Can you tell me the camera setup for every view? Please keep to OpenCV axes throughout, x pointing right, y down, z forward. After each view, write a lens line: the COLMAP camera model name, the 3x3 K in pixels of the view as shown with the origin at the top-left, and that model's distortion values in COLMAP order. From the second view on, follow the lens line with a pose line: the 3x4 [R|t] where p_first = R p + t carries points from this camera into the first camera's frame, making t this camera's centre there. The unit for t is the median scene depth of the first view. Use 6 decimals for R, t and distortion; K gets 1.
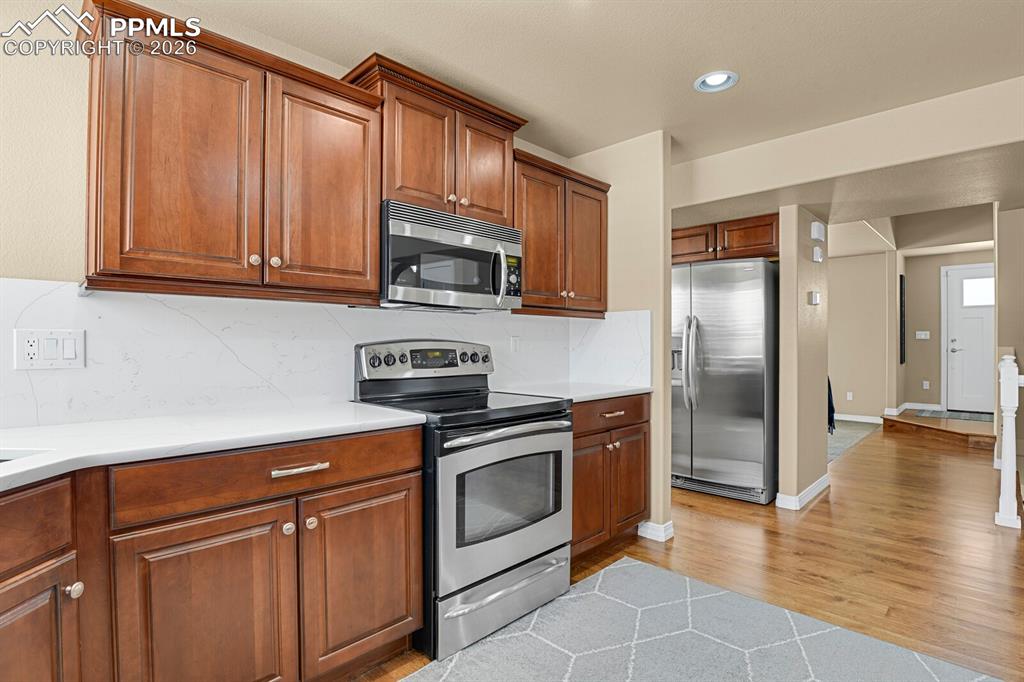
lens RADIAL K [[504.2, 0, 515.8], [0, 504.2, 343.1], [0, 0, 1]] dist [-0.035761, -0.000333]
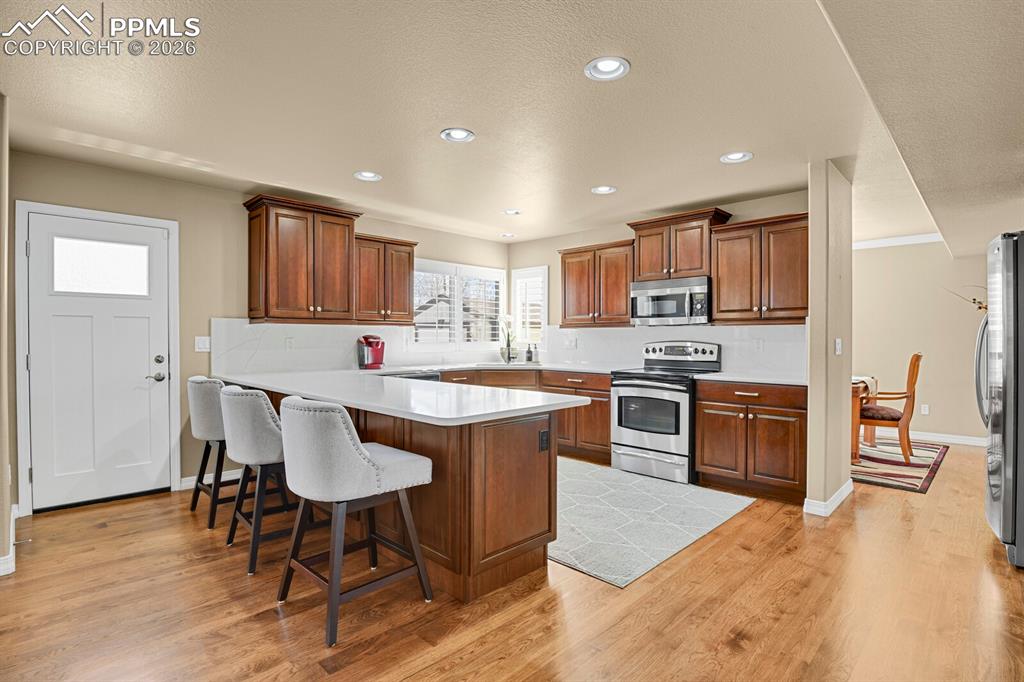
lens RADIAL K [[504.2, 0, 515.8], [0, 504.2, 343.1], [0, 0, 1]] dist [-0.035761, -0.000333]
pose [[-0.014683, 0.006294, -0.999872, 1.885209], [0.002390, 0.999978, 0.006260, -0.013833], [0.999889, -0.002298, -0.014698, 0.418998]]
